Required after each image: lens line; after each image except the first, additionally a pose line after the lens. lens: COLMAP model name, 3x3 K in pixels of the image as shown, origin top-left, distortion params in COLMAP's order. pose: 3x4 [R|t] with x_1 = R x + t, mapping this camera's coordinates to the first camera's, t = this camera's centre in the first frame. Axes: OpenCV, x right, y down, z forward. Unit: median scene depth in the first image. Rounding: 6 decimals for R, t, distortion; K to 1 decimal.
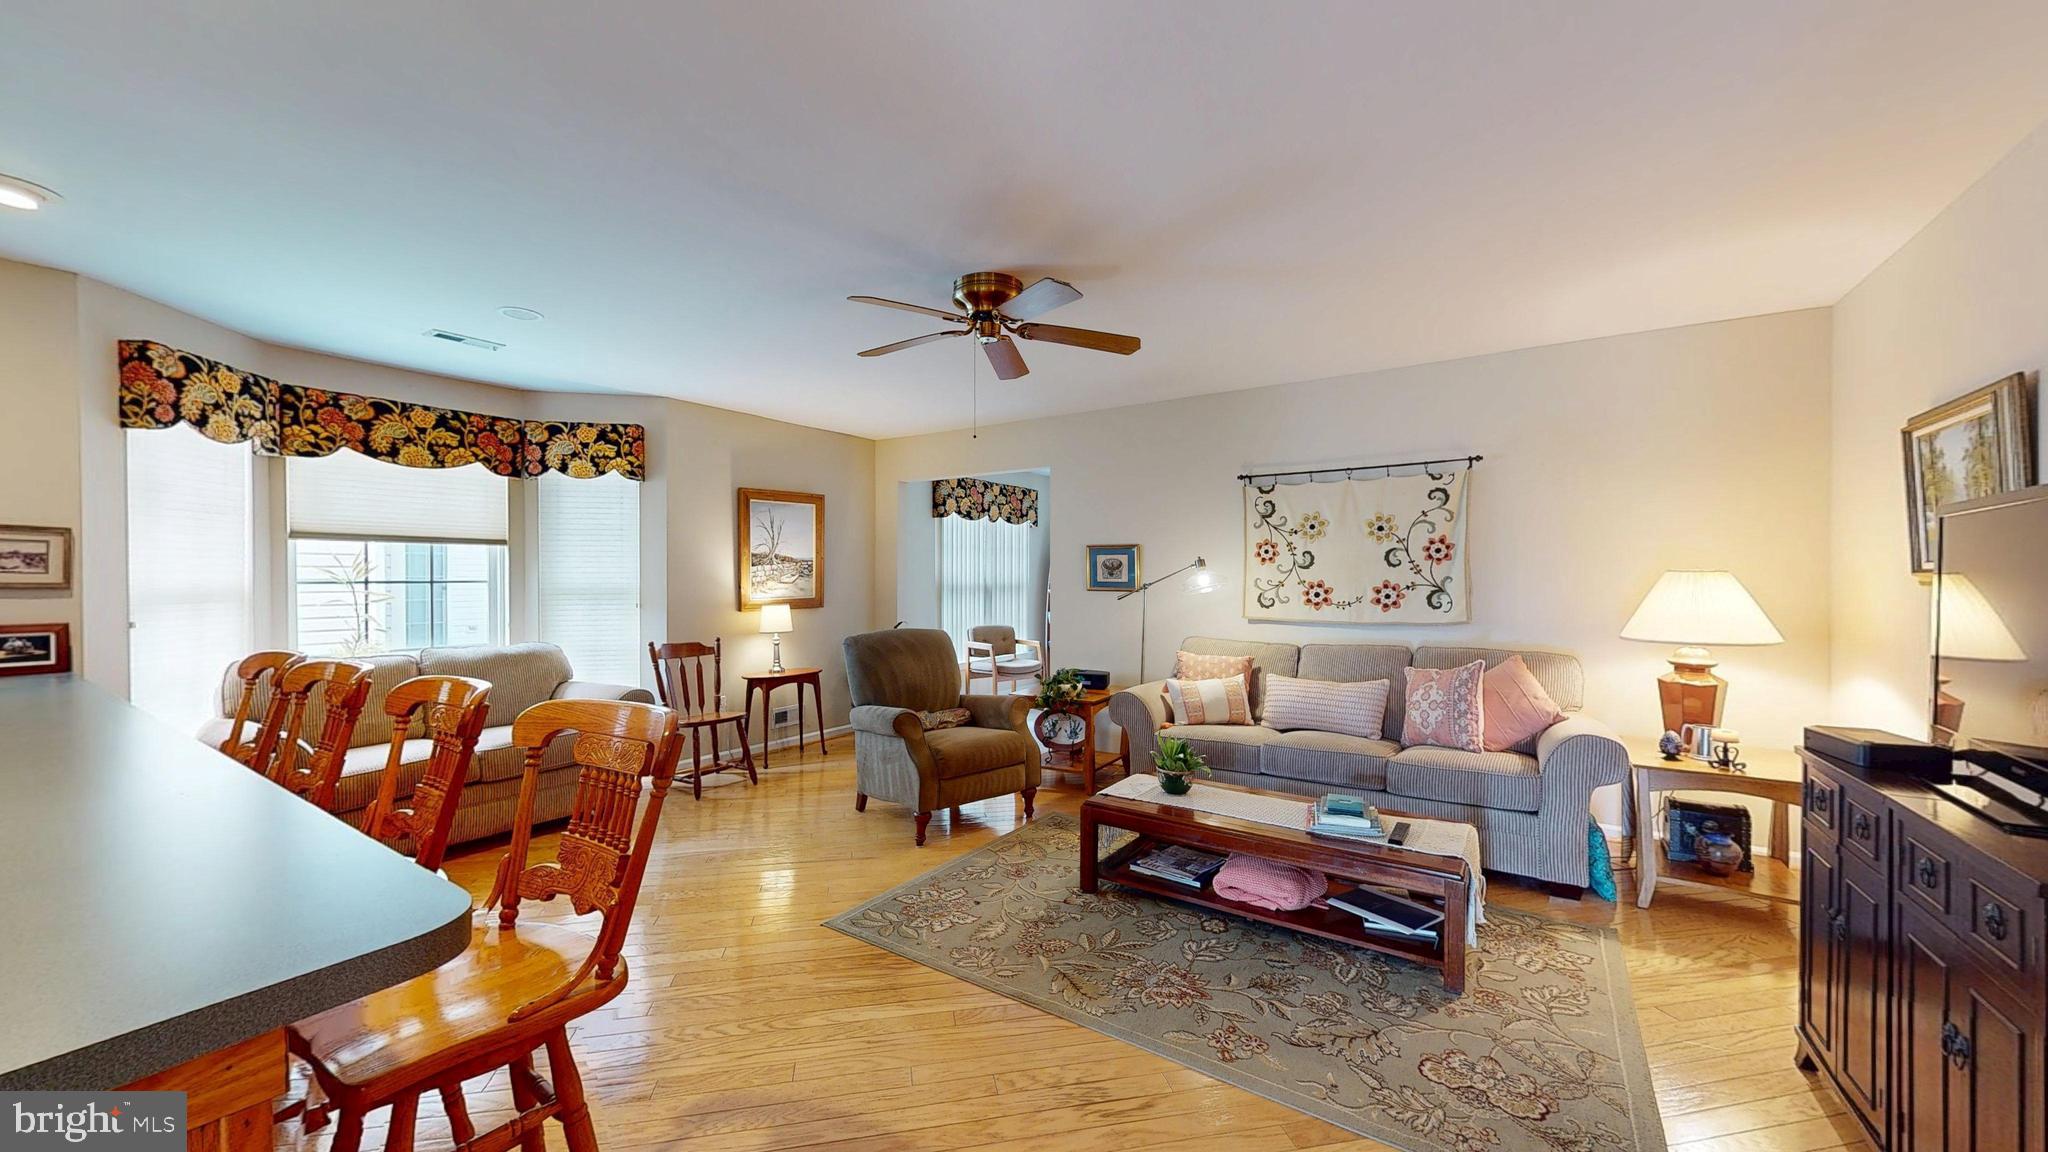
lens RADIAL K [[751.4, 0, 1024.5], [0, 751.4, 581.4], [0, 0, 1]] dist [0.000850, -0.000144]
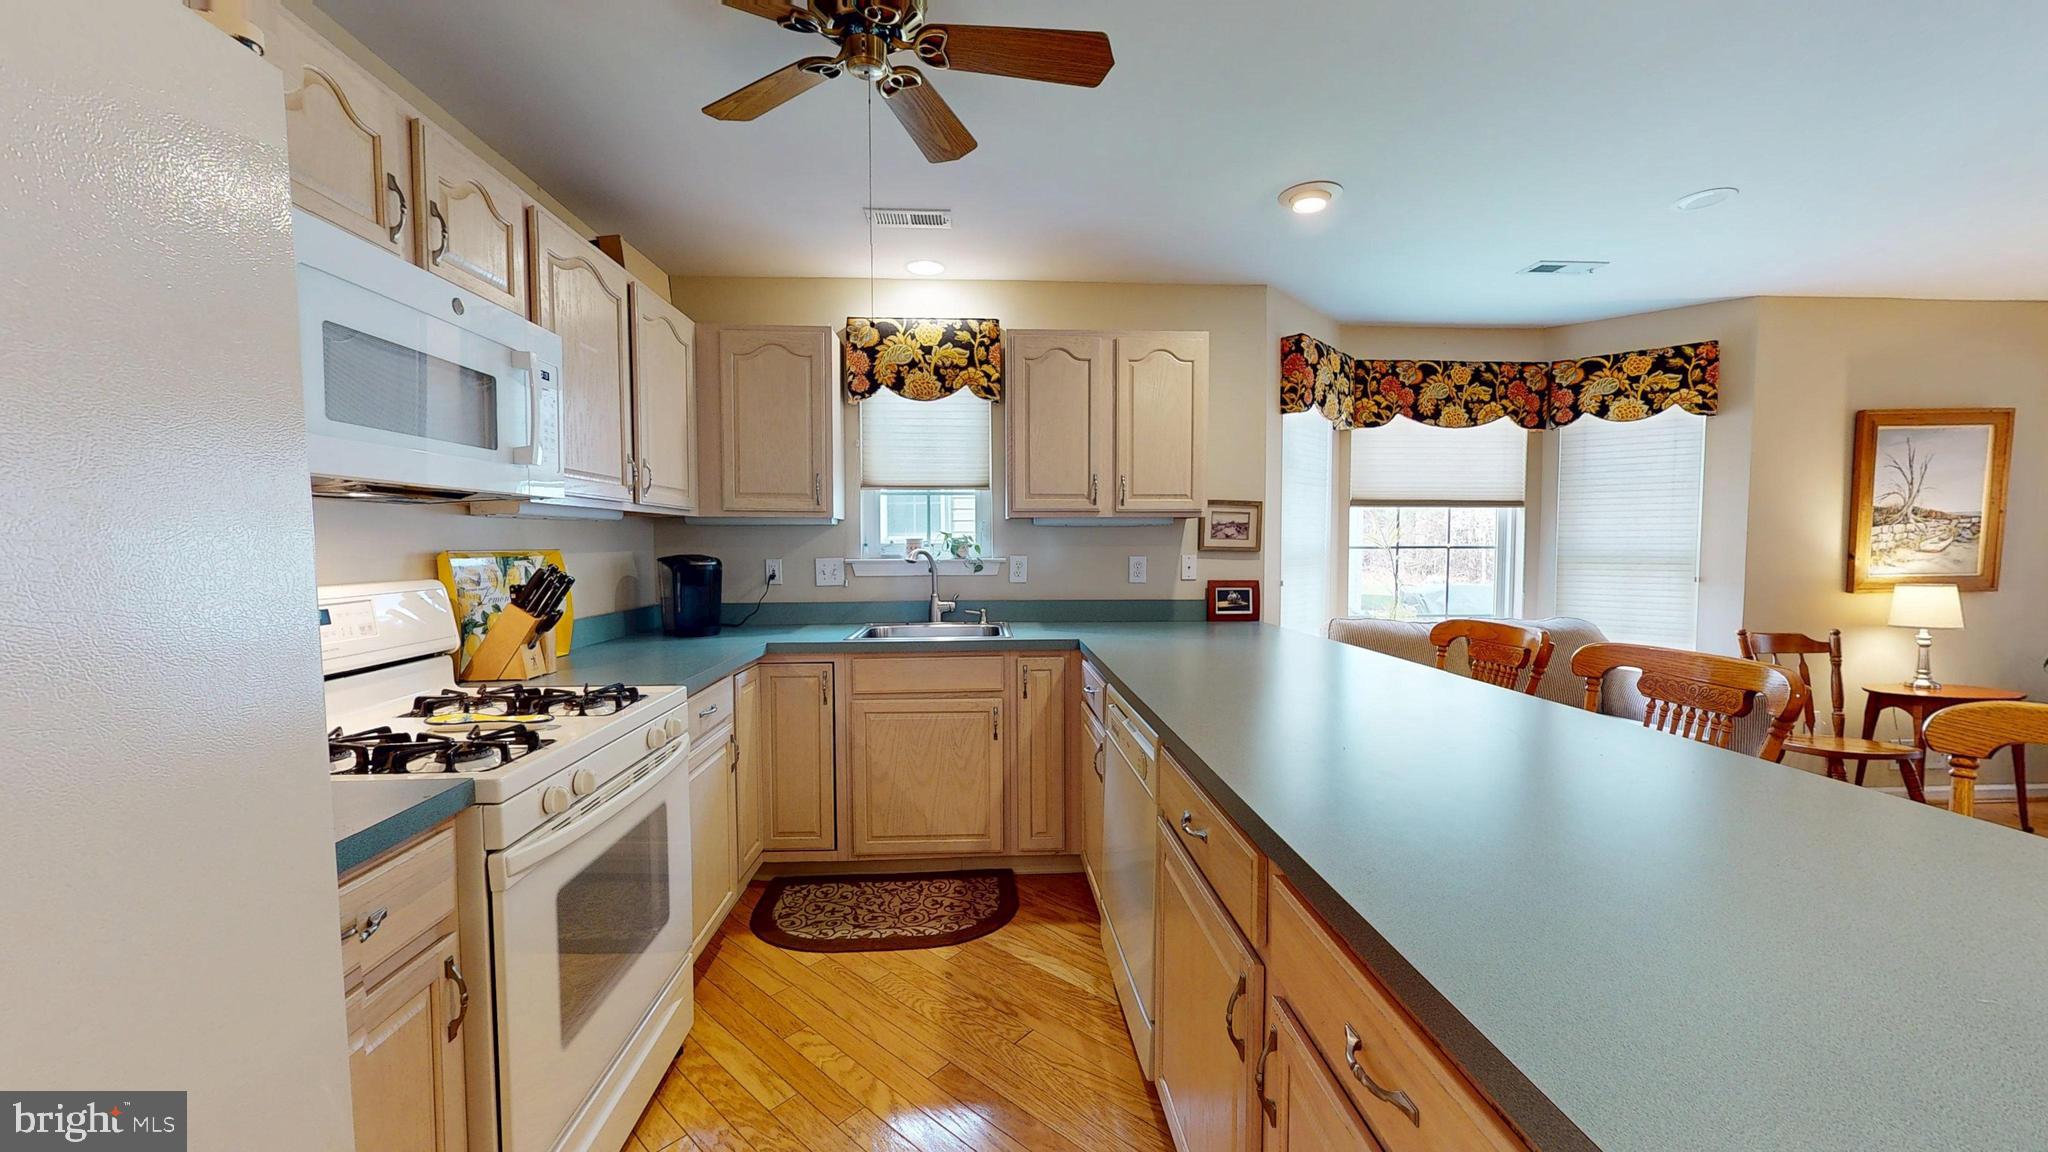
lens RADIAL K [[751.4, 0, 1025.0], [0, 751.4, 579.3], [0, 0, 1]] dist [0.000850, -0.000144]
pose [[0.606831, 0.040626, -0.793792, -0.370248], [-0.004882, 0.998865, 0.047390, -0.001241], [0.794816, -0.024882, 0.606340, -0.020719]]
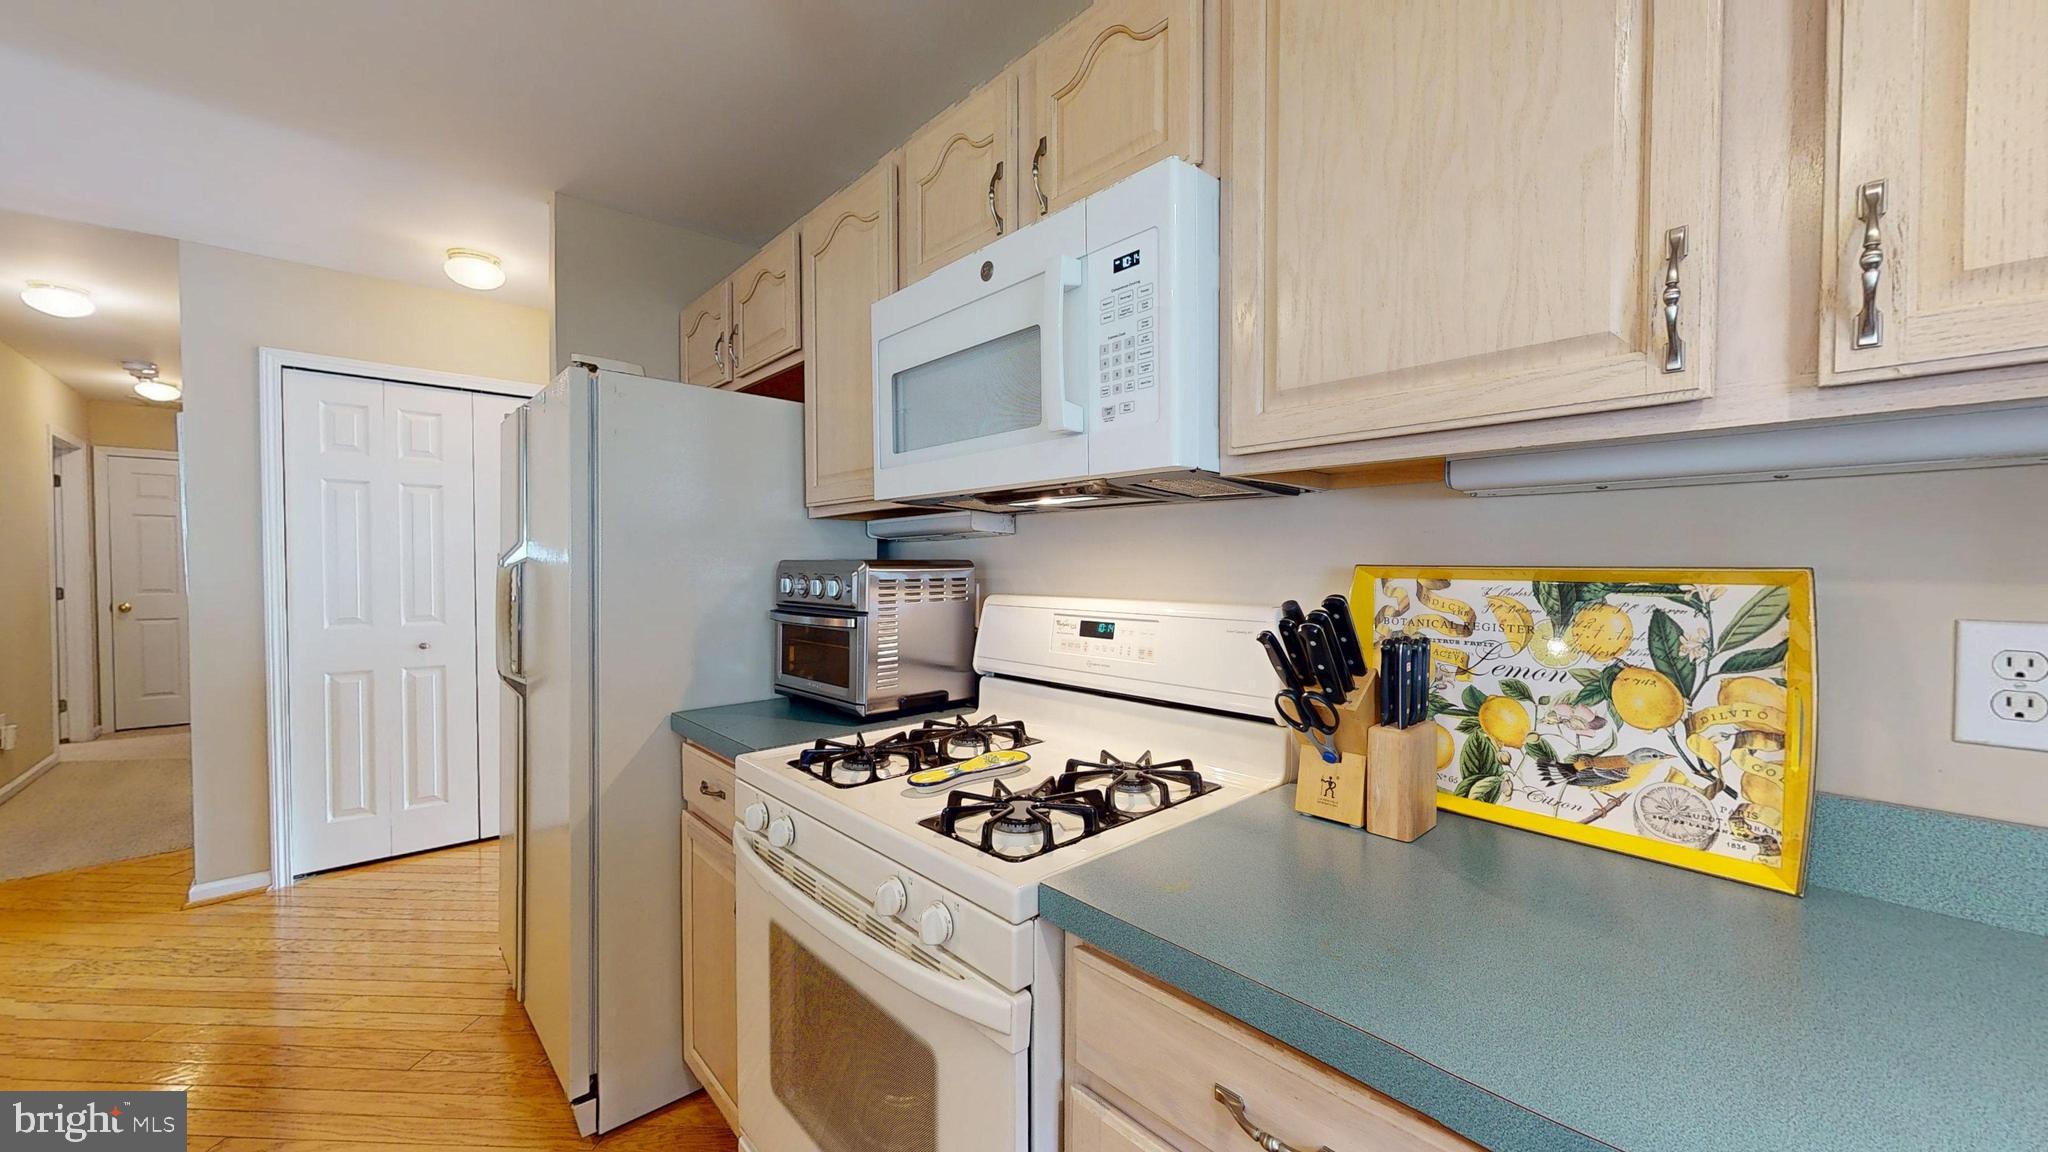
lens RADIAL K [[751.4, 0, 1021.3], [0, 751.4, 578.6], [0, 0, 1]] dist [0.000850, -0.000144]
pose [[-0.973190, -0.003563, 0.229973, -0.900607], [0.002866, 0.999615, 0.027613, 0.001864], [-0.229983, 0.027532, -0.972805, 0.274772]]
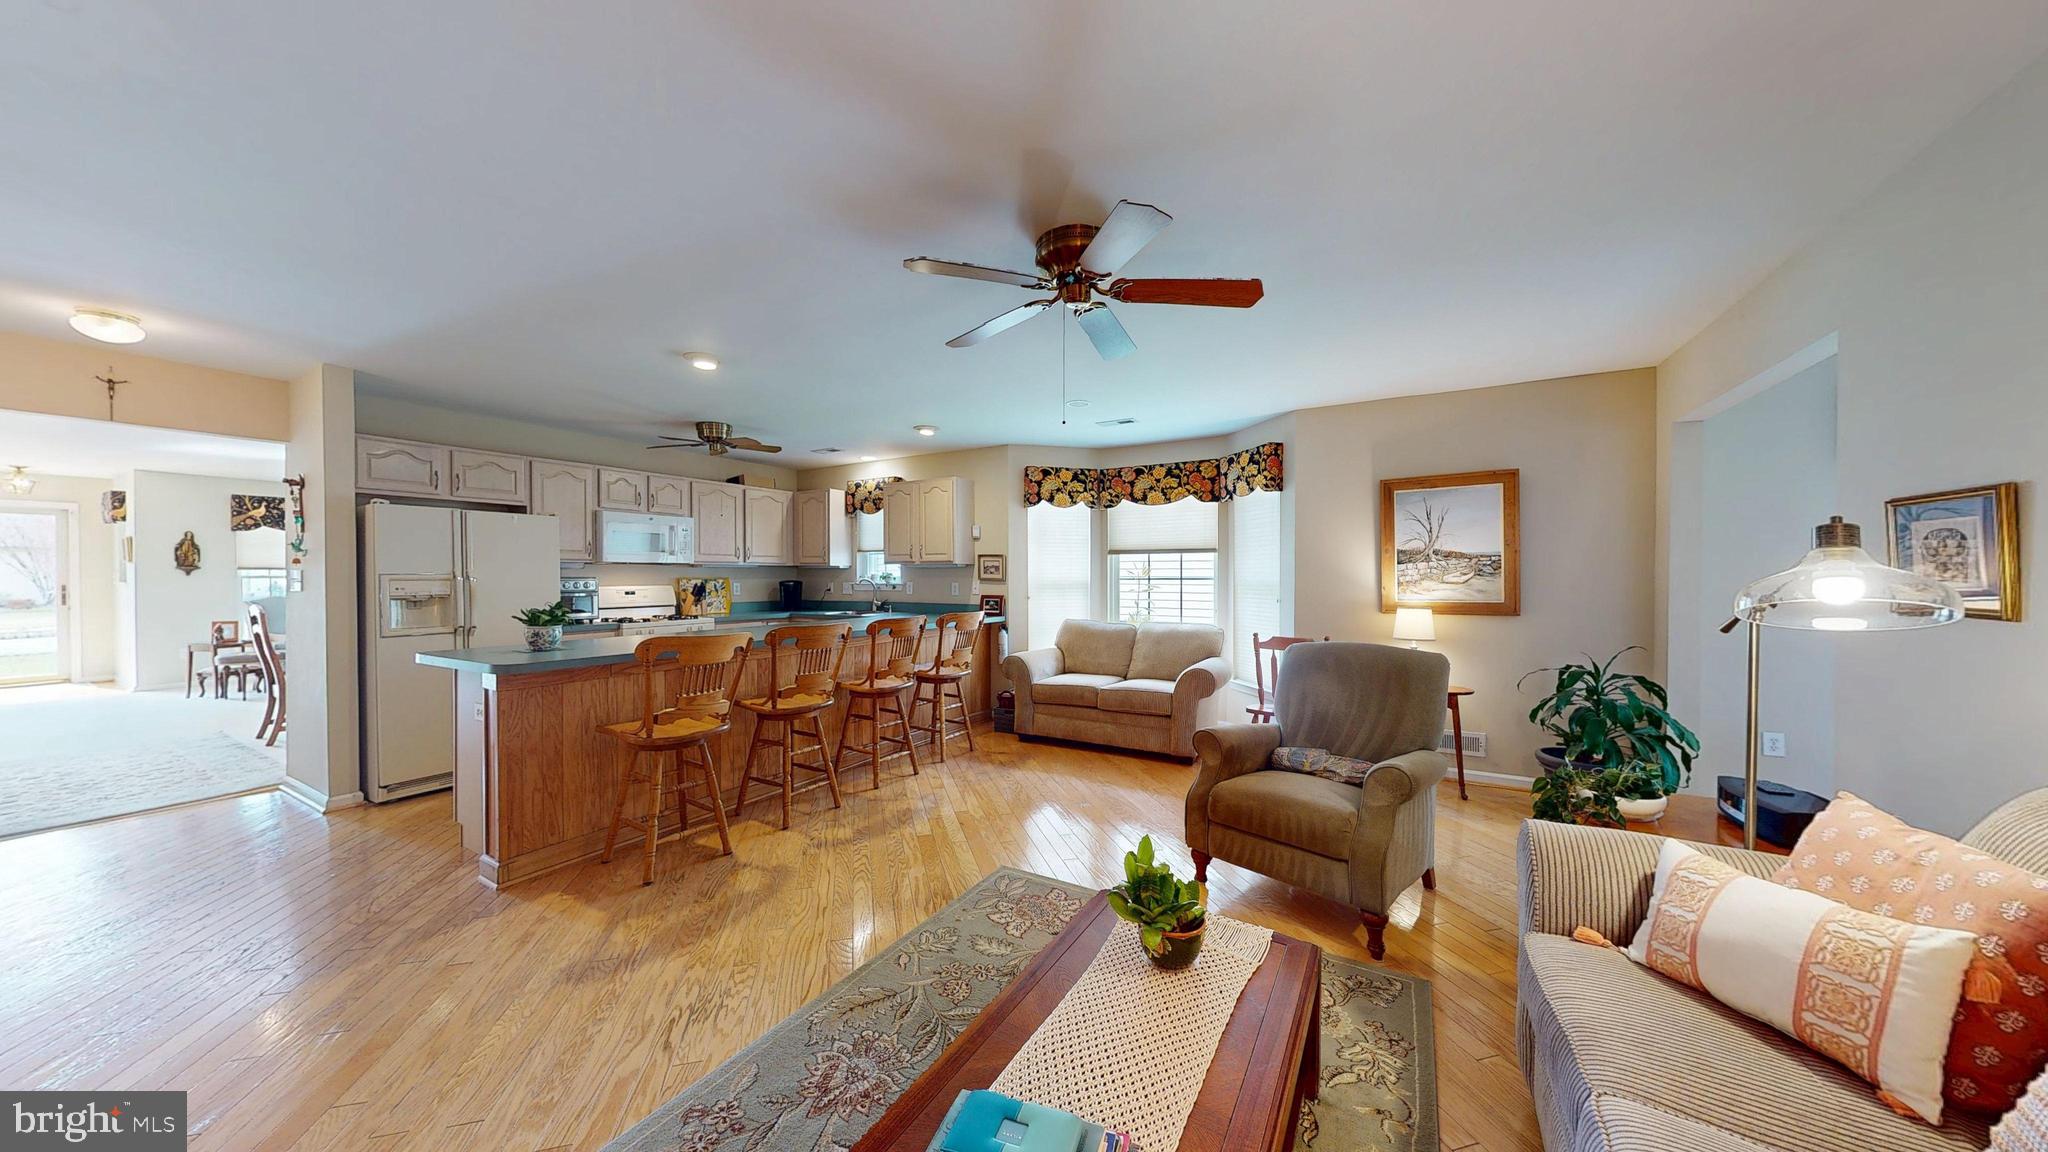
lens RADIAL K [[646.7, 0, 1022.4], [0, 646.7, 579.7], [0, 0, 1]] dist [-0.002676, -0.000656]
pose [[0.058679, 0.008030, -0.998245, 0.506245], [-0.005593, 0.999955, 0.007715, -0.006199], [0.998261, 0.005130, 0.058722, 0.644482]]
